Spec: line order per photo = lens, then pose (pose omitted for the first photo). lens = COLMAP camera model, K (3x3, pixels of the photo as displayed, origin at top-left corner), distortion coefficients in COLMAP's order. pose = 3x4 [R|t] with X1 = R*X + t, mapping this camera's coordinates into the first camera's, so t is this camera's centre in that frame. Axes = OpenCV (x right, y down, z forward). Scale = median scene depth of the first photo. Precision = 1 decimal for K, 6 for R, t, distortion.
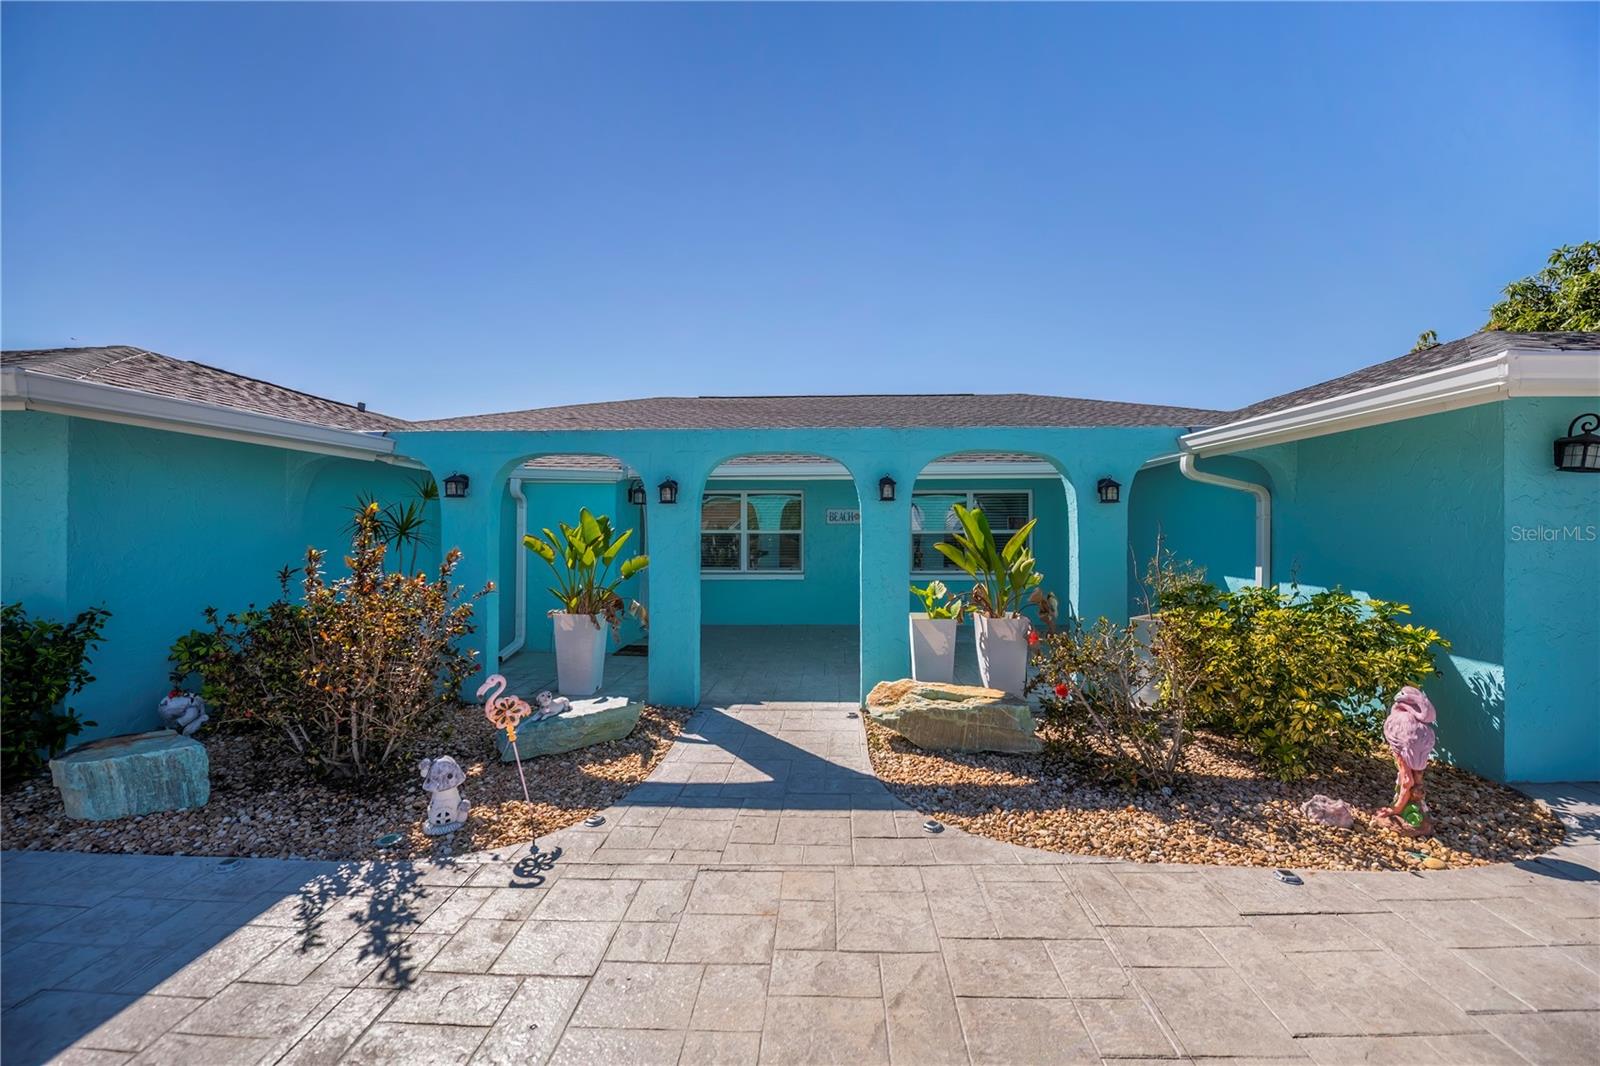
lens RADIAL K [[648.6, 0, 794.6], [0, 648.6, 524.4], [0, 0, 1]] dist [-0.003491, -0.000142]
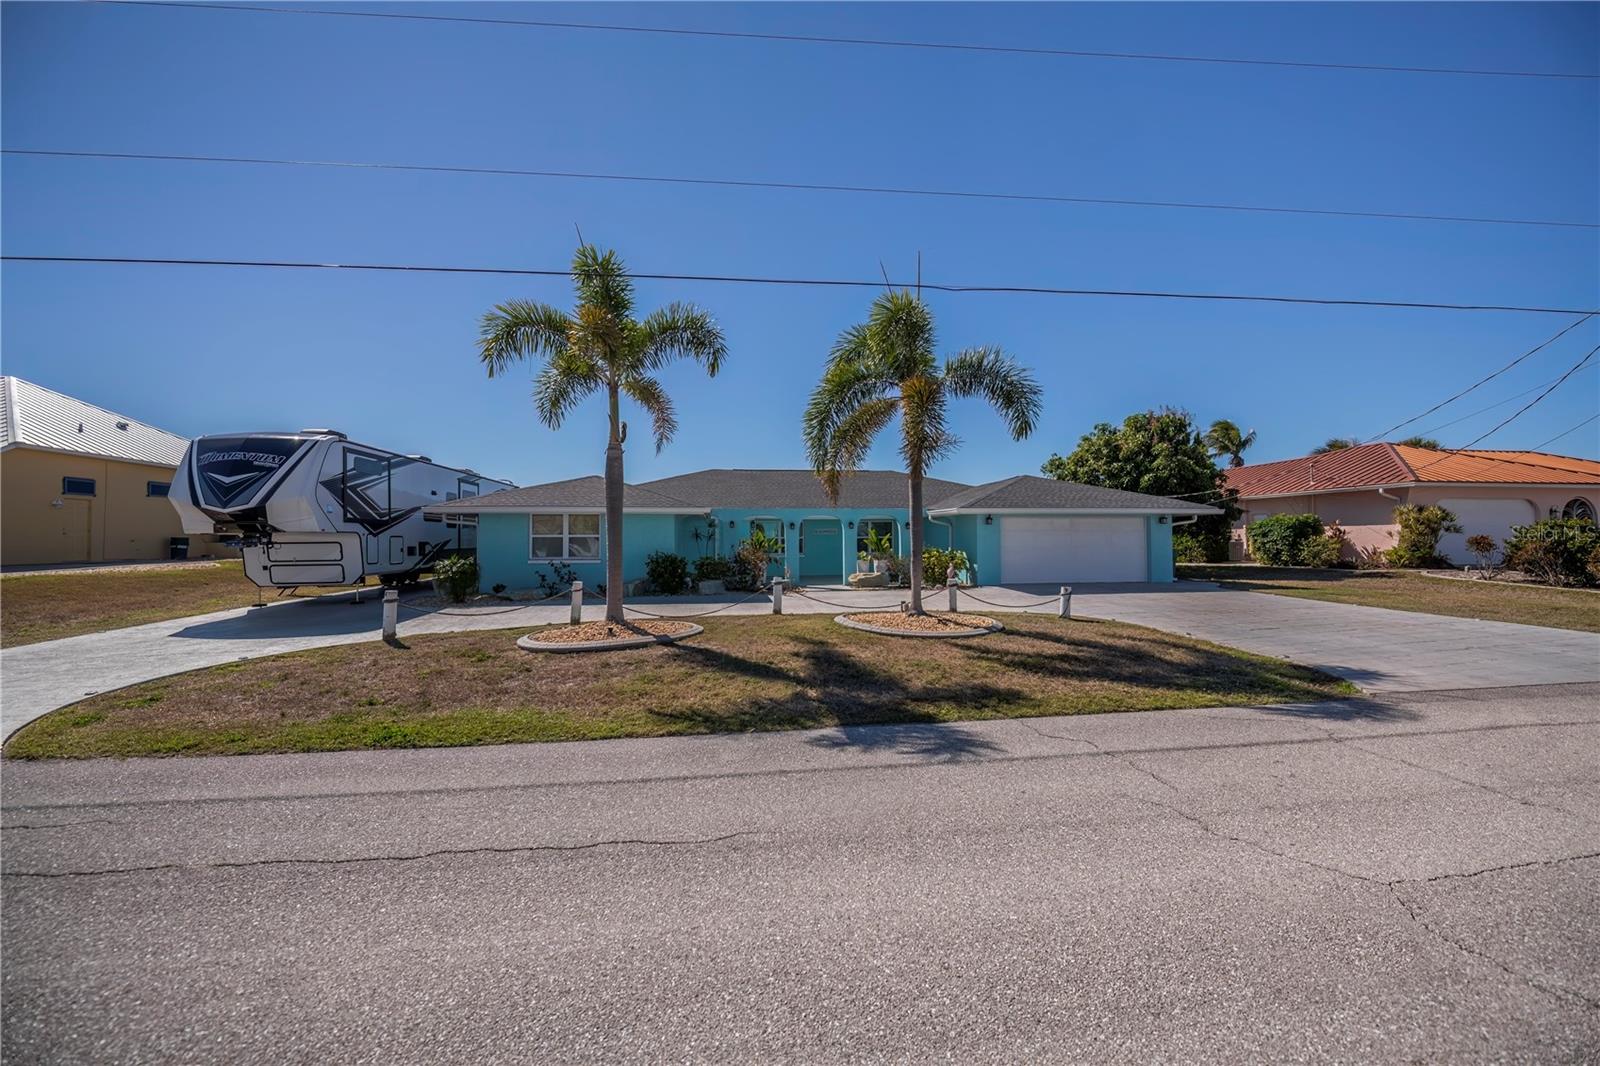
lens RADIAL K [[648.6, 0, 805.0], [0, 648.6, 532.5], [0, 0, 1]] dist [-0.003491, -0.000142]
pose [[0.983406, -0.002332, 0.181406, -0.753516], [0.003135, 0.999987, -0.004136, -0.000782], [-0.181394, 0.004636, 0.983400, -2.482239]]
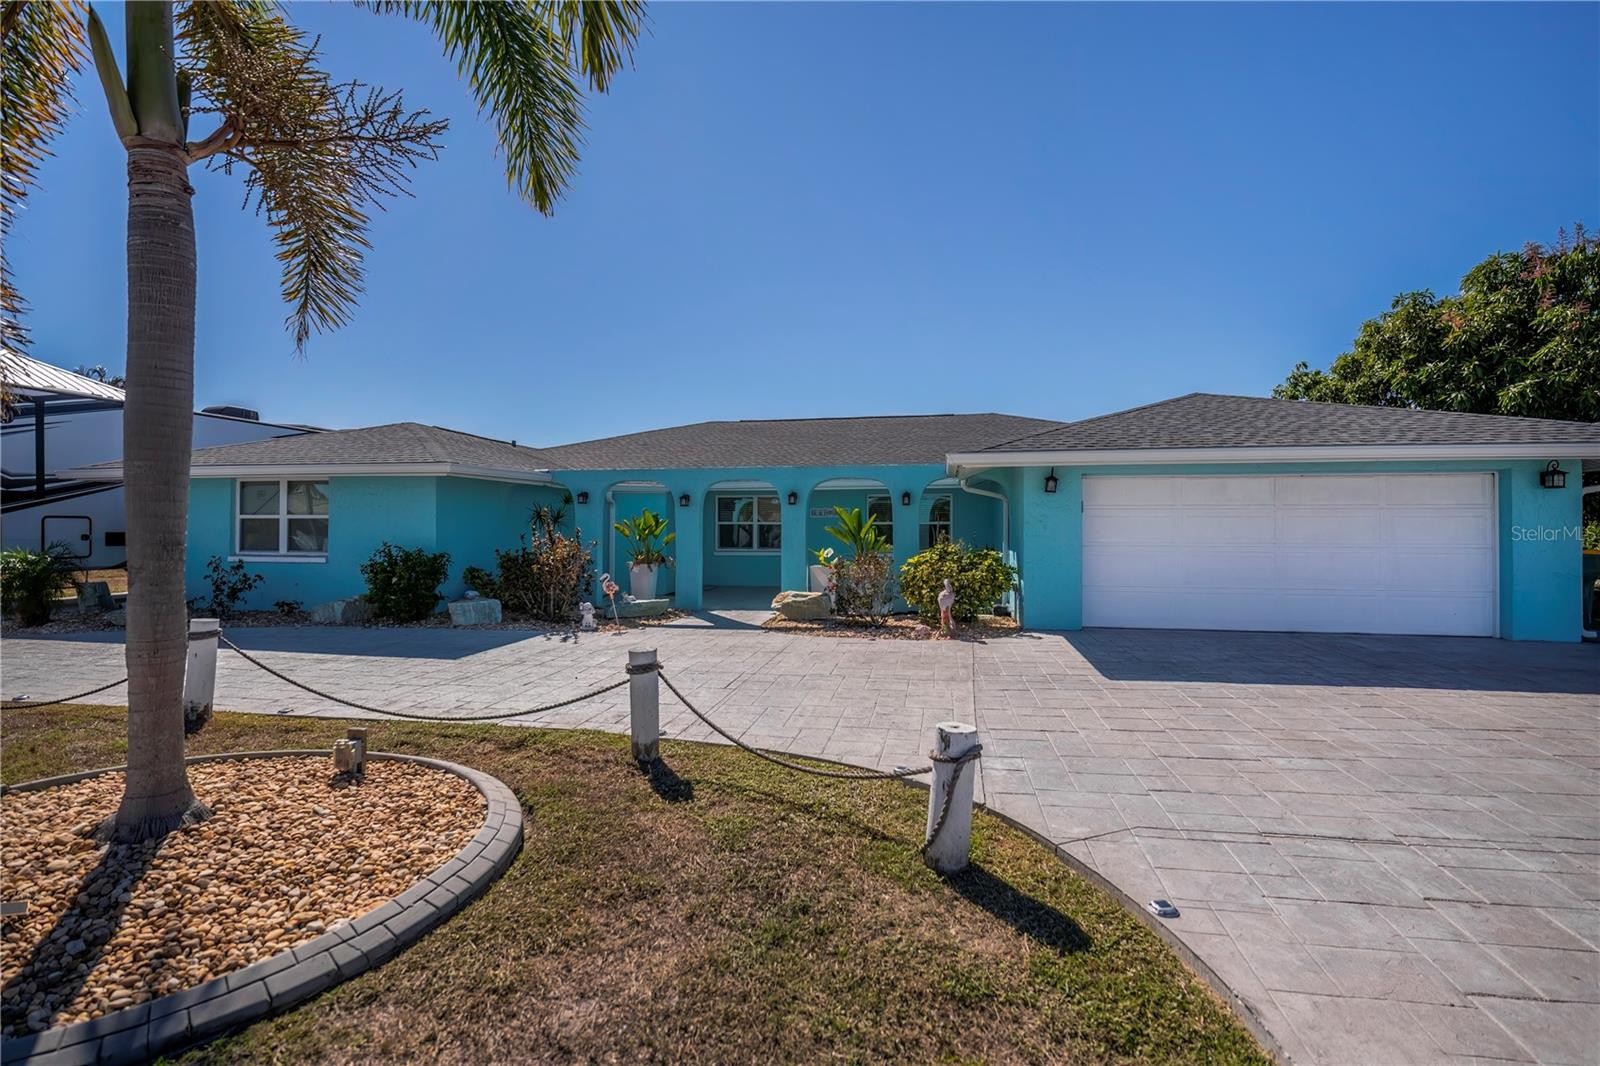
lens RADIAL K [[719.0, 0, 800.6], [0, 719.0, 533.8], [0, 0, 1]] dist [-0.000935, 0.000231]
pose [[0.990383, 0.001871, -0.138341, 0.445998], [0.000768, 0.999819, 0.019022, 0.010879], [0.138351, -0.018945, 0.990202, -1.086109]]
